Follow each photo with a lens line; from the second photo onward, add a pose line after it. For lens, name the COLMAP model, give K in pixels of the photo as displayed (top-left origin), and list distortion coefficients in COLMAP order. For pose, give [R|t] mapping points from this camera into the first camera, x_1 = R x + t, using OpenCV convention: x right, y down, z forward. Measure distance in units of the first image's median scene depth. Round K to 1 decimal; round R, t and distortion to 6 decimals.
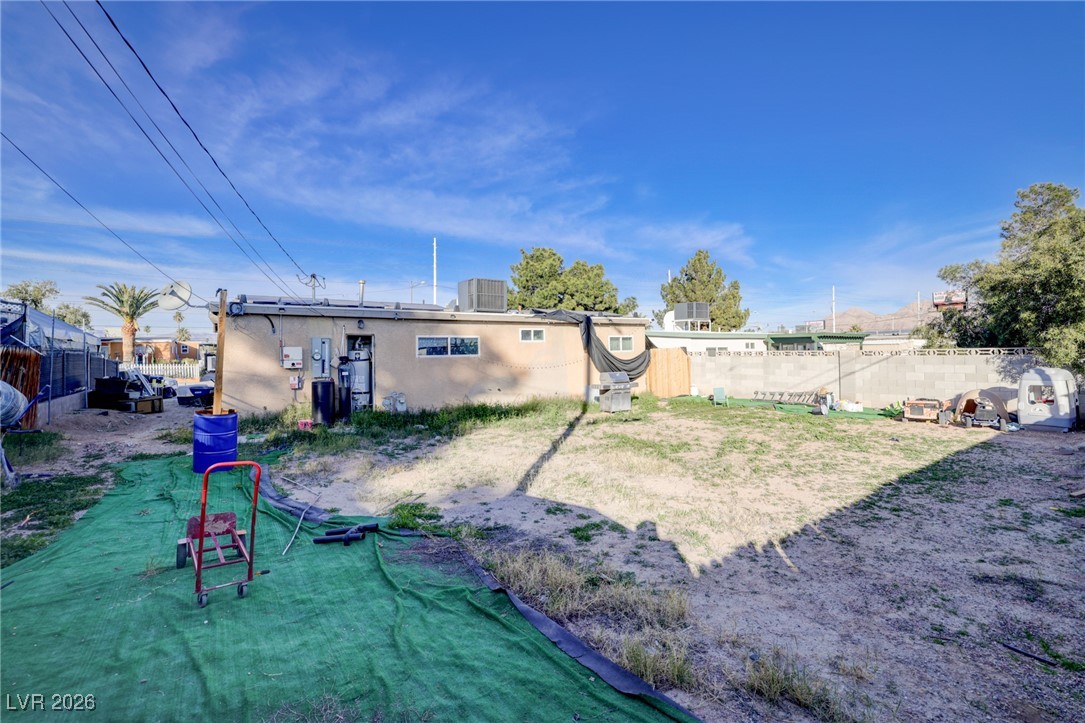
lens RADIAL K [[471.1, 0, 542.5], [0, 471.1, 361.5], [0, 0, 1]] dist [-0.028391, 0.000380]
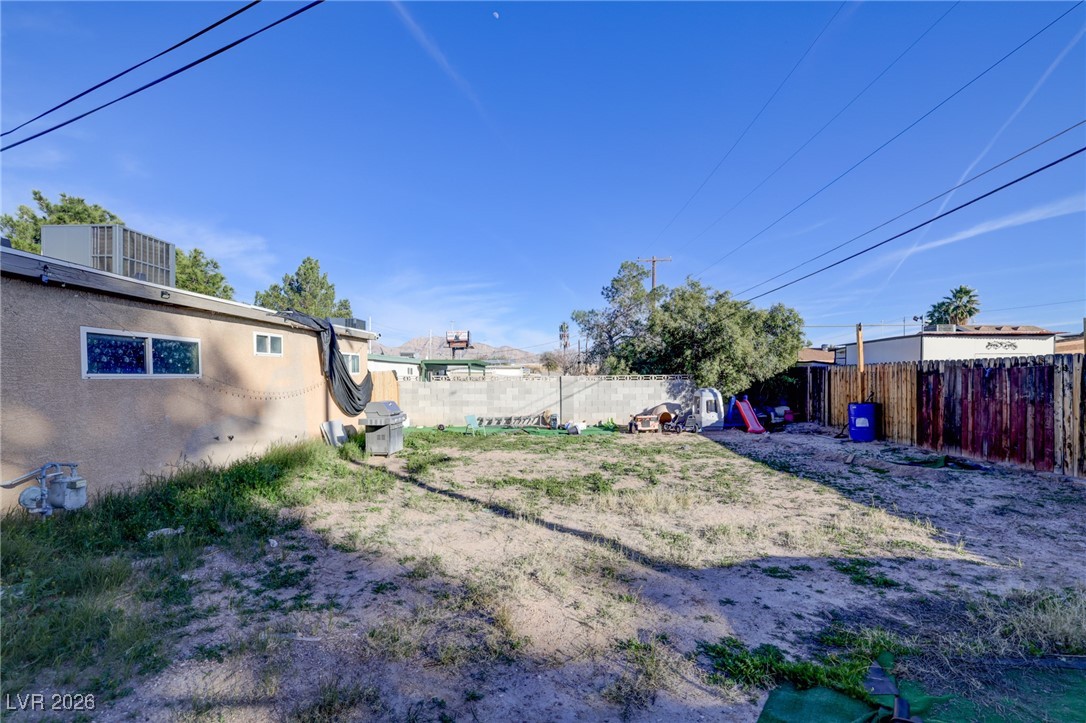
lens RADIAL K [[495.1, 0, 547.3], [0, 495.1, 382.8], [0, 0, 1]] dist [-0.063432, 0.026228]
pose [[0.575172, 0.002328, 0.818029, -0.331397], [0.011591, 0.999872, -0.010996, 0.005392], [-0.817951, 0.015807, 0.575071, 0.339647]]
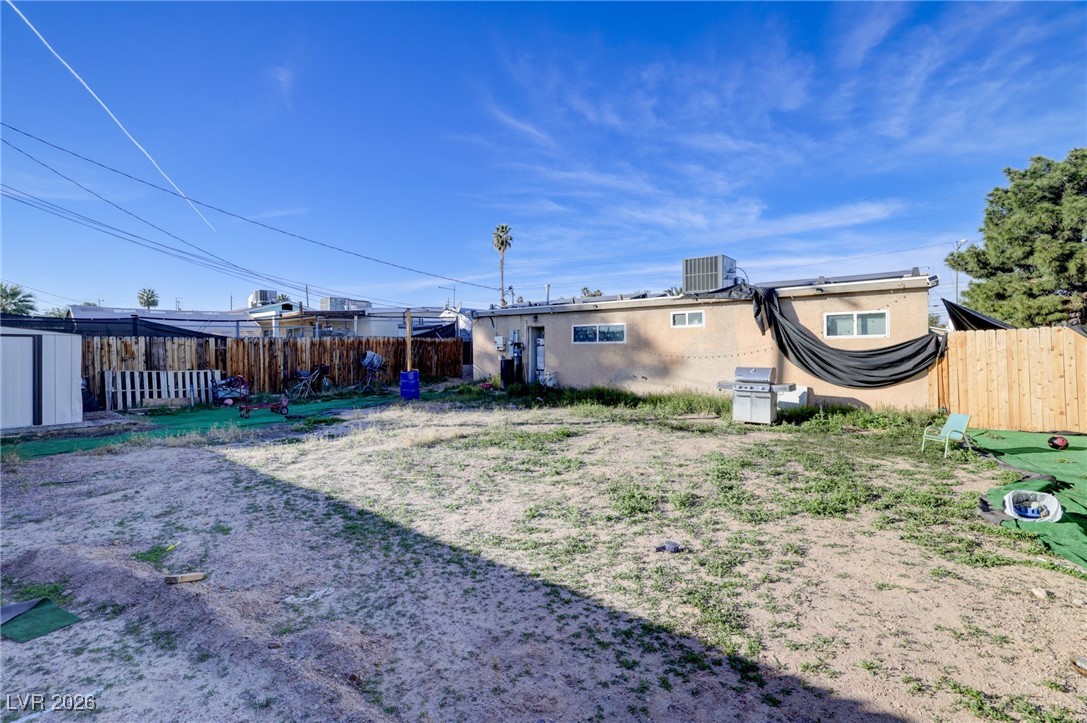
lens RADIAL K [[466.4, 0, 543.5], [0, 466.4, 361.5], [0, 0, 1]] dist [0.001090, 0.000259]
pose [[0.280845, 0.047496, -0.958577, 0.728284], [-0.014111, 0.998871, 0.045358, -0.014000], [0.959649, 0.000788, 0.281198, 0.506580]]
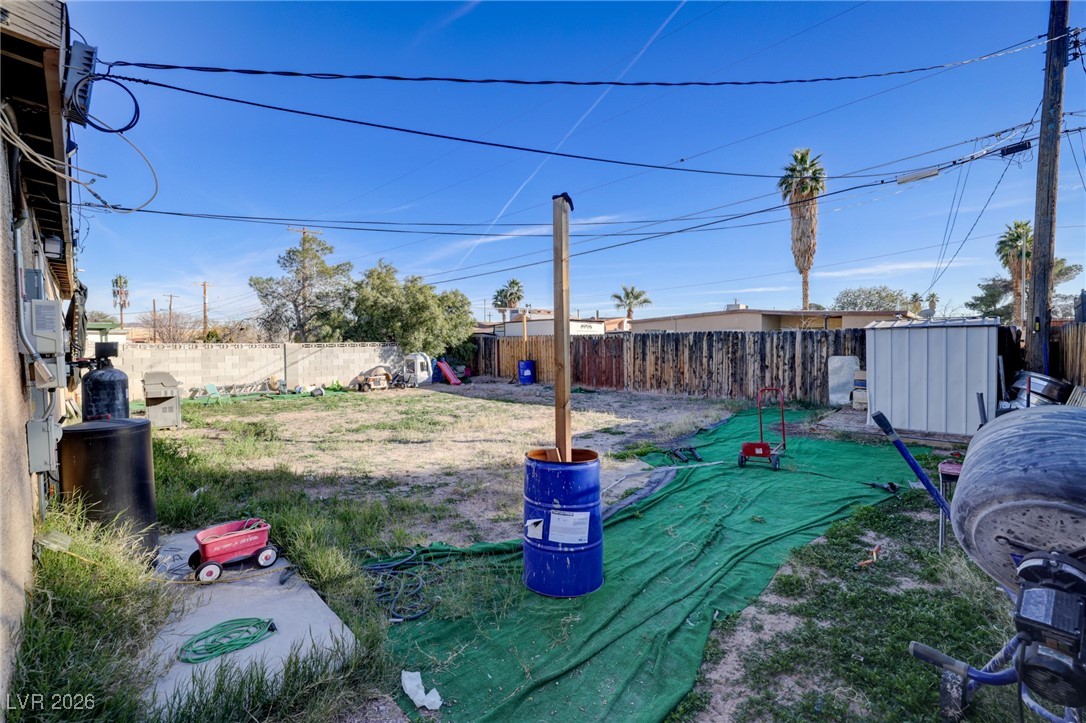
lens RADIAL K [[471.6, 0, 543.0], [0, 471.6, 361.5], [0, 0, 1]] dist [-0.028391, 0.000380]
pose [[-0.192645, -0.025055, 0.980949, -0.608152], [0.024464, 0.999241, 0.030326, 0.002151], [-0.980963, 0.029840, -0.191886, 0.576958]]
